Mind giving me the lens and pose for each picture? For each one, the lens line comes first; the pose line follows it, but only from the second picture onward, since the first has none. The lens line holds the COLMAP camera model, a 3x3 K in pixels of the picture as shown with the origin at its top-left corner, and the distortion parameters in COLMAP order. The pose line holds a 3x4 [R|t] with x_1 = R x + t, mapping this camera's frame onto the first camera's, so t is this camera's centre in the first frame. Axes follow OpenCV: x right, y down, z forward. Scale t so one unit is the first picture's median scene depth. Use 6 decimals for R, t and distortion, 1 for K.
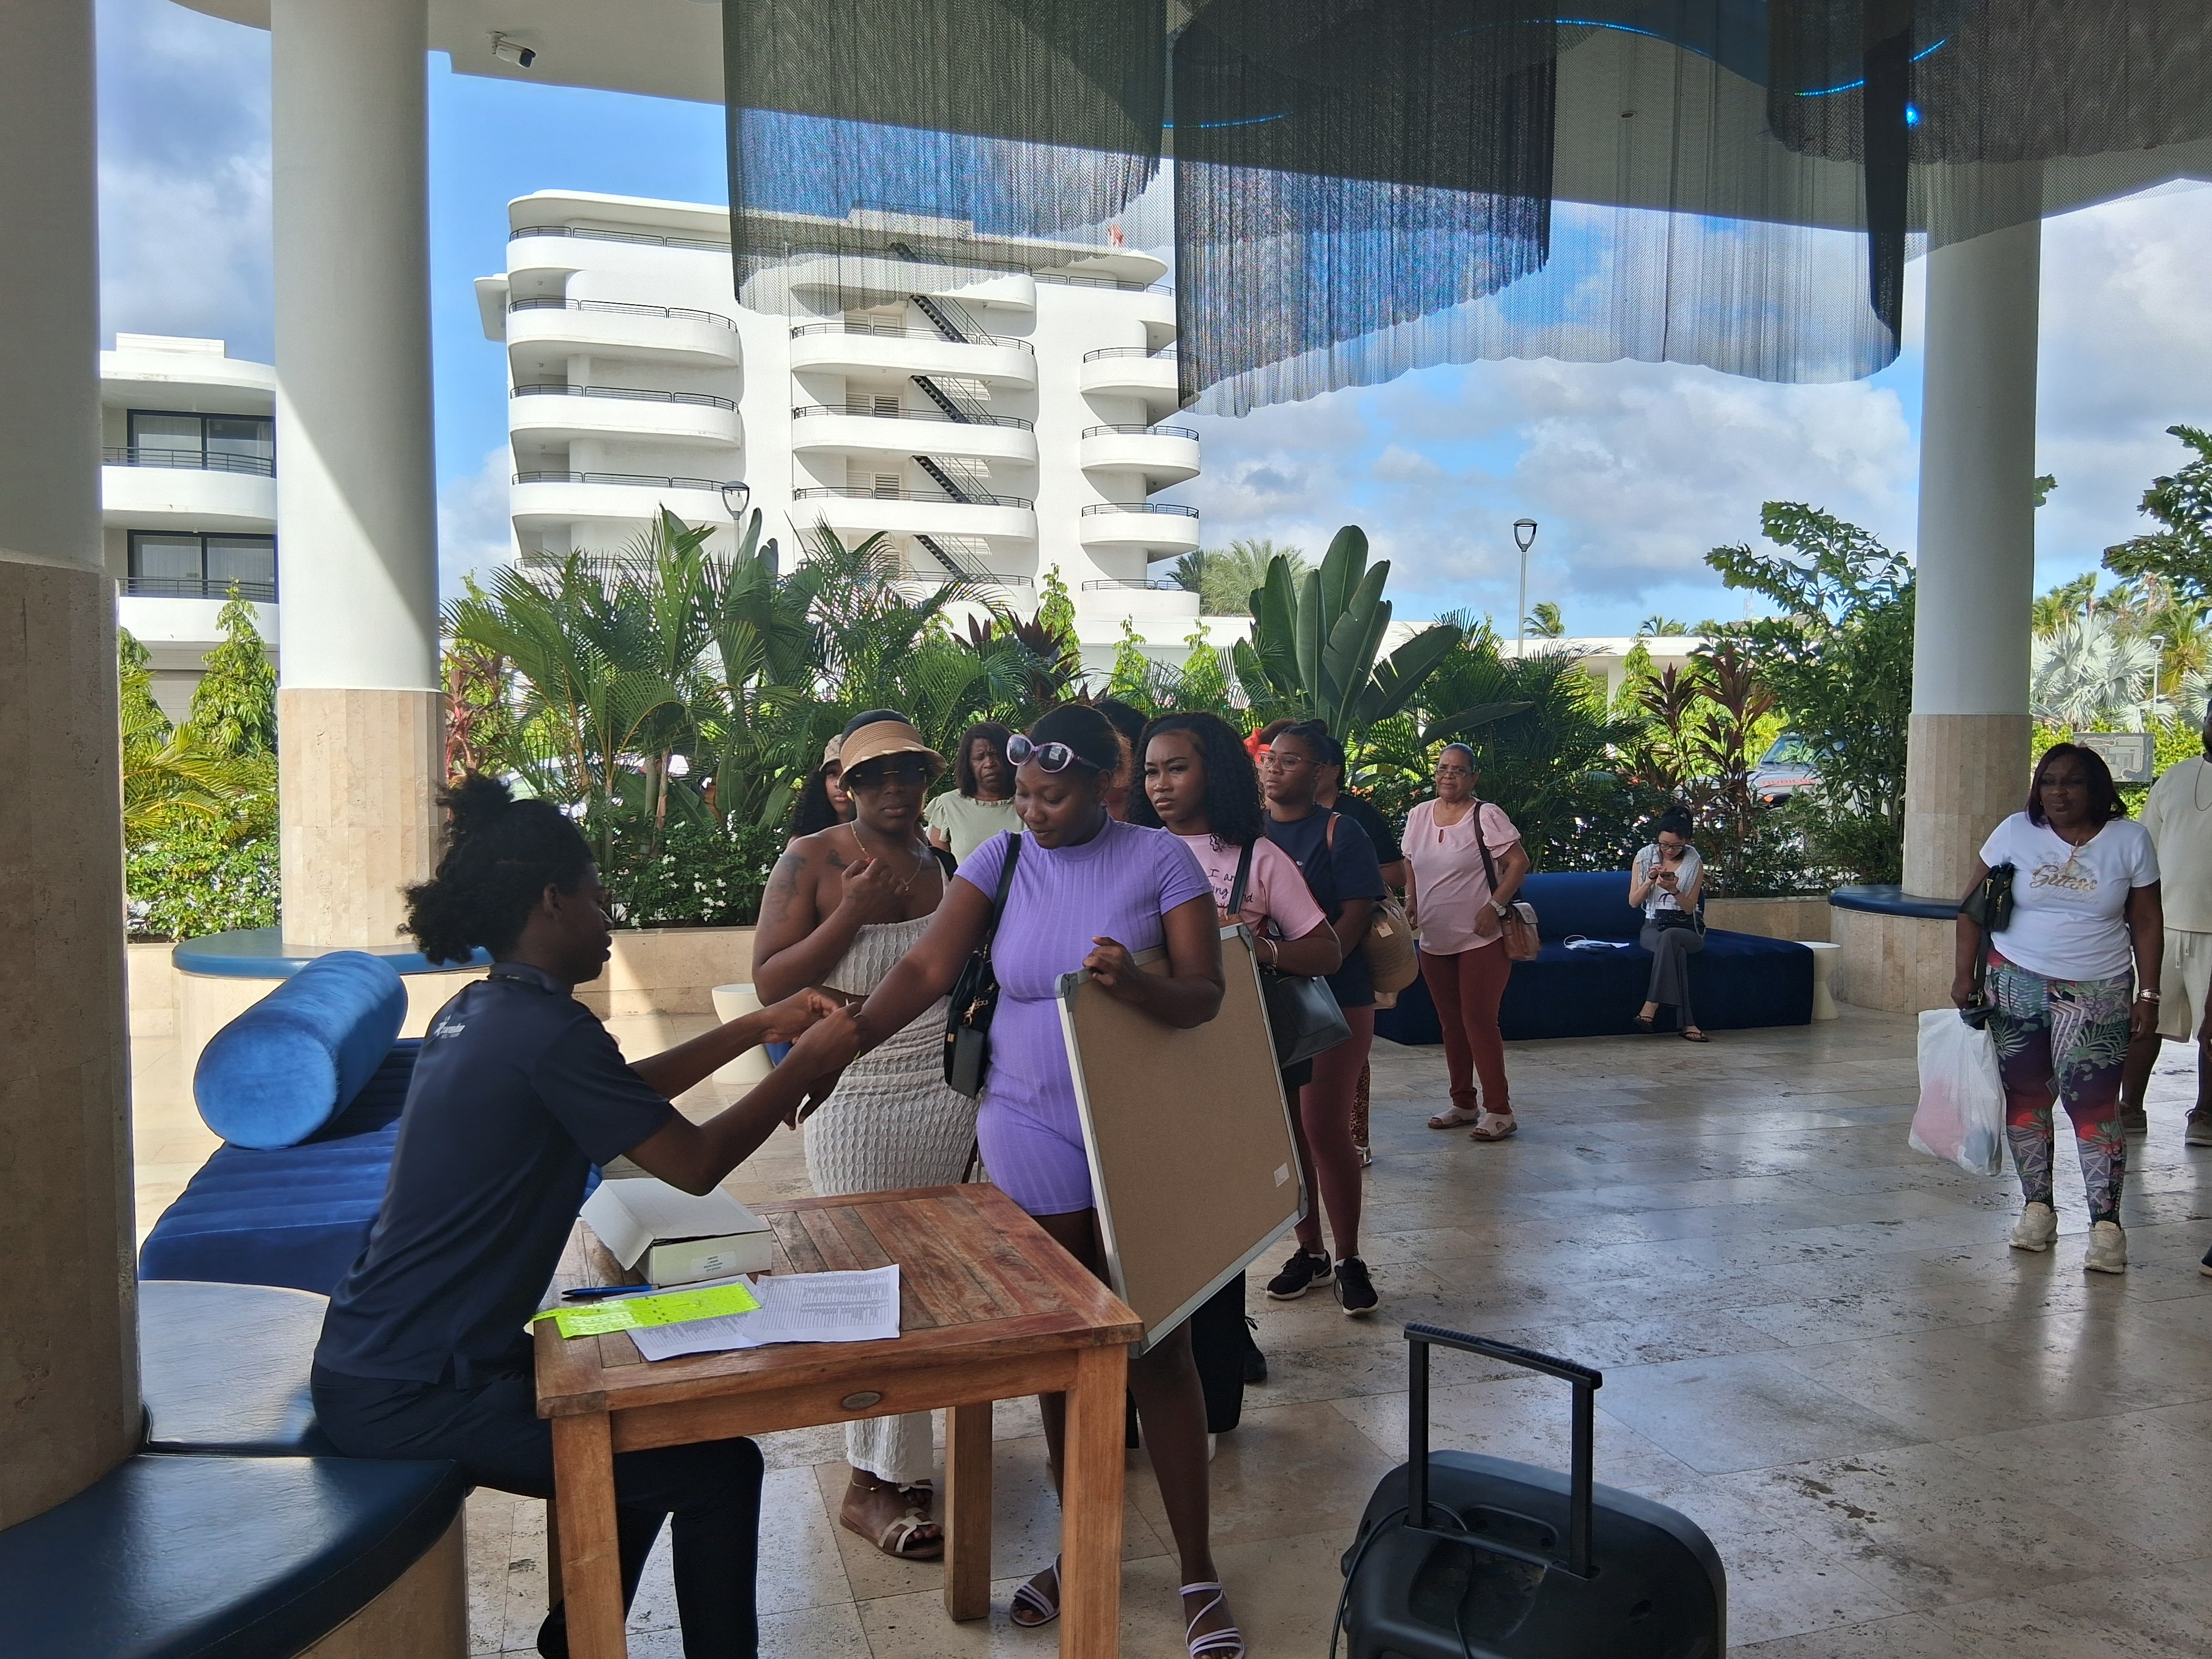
lens RADIAL K [[1673.0, 0, 1106.0], [0, 1673.0, 829.5], [0, 0, 1]] dist [0.004360, -0.000266]
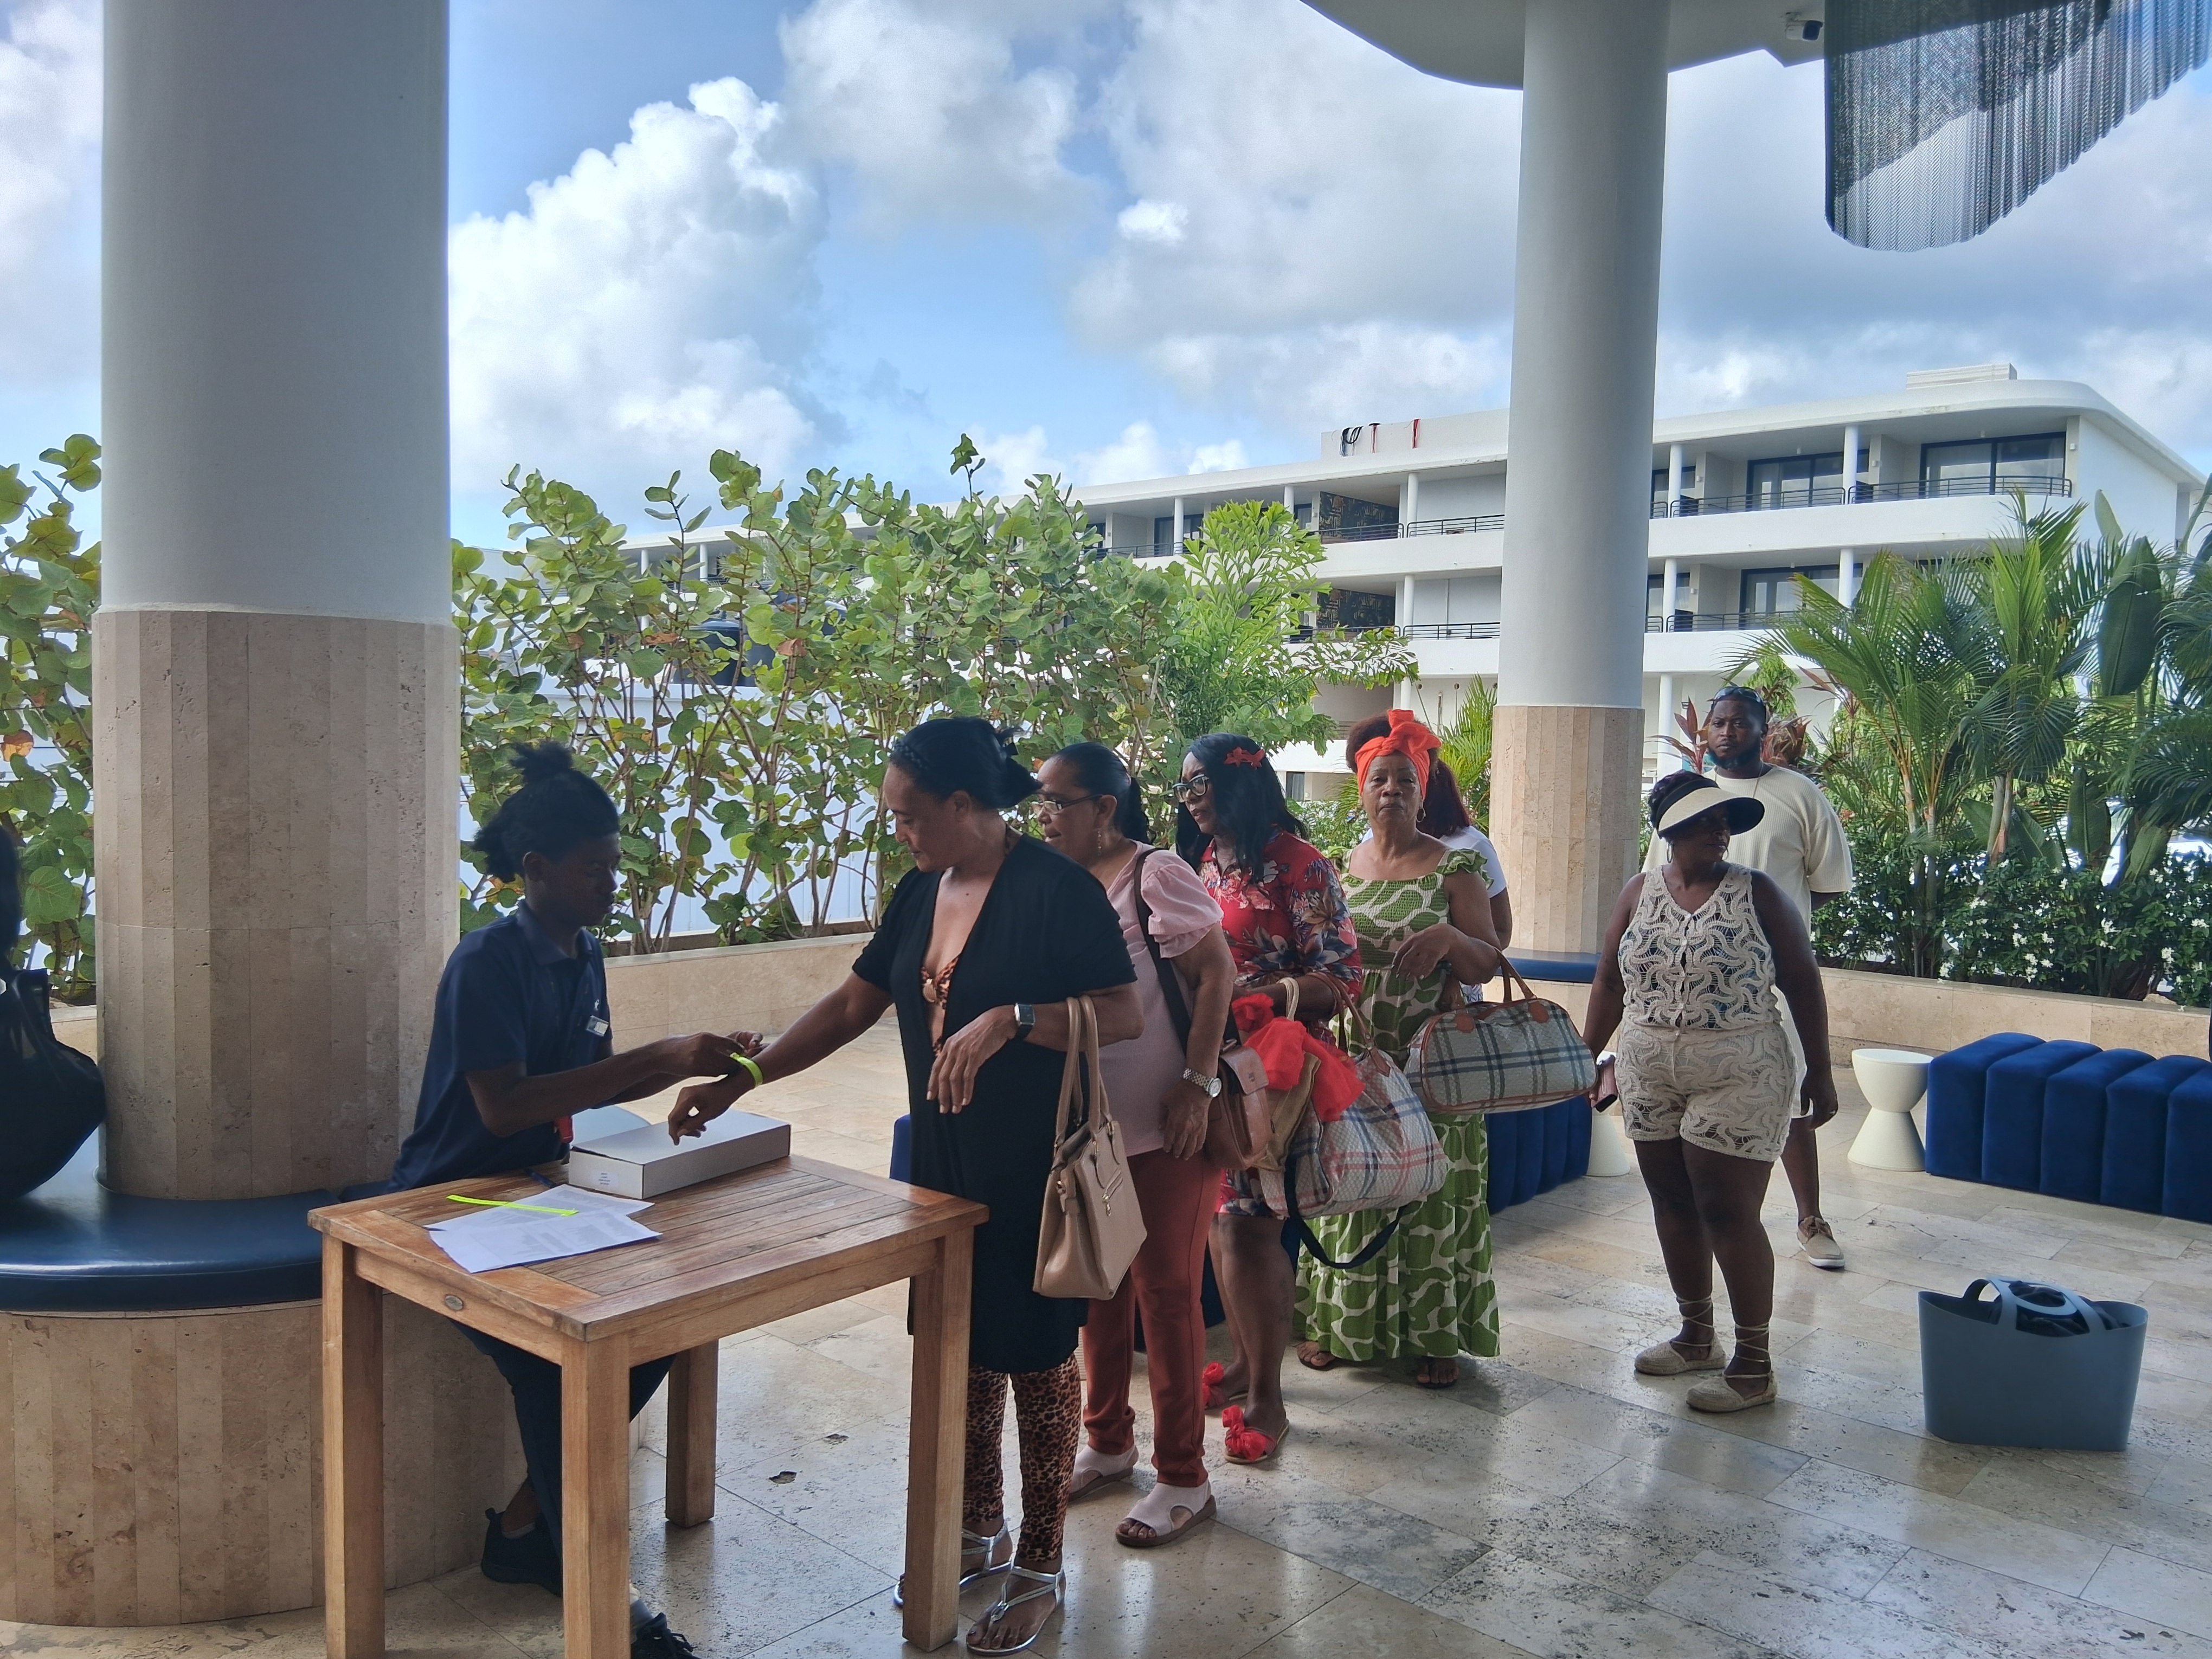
lens RADIAL K [[1673.0, 0, 1106.0], [0, 1673.0, 829.5], [0, 0, 1]] dist [0.004360, -0.000266]
pose [[0.541005, 0.059402, -0.838919, 0.289357], [-0.071808, 0.997123, 0.024296, -0.011905], [0.837948, 0.047097, 0.543714, 0.203690]]
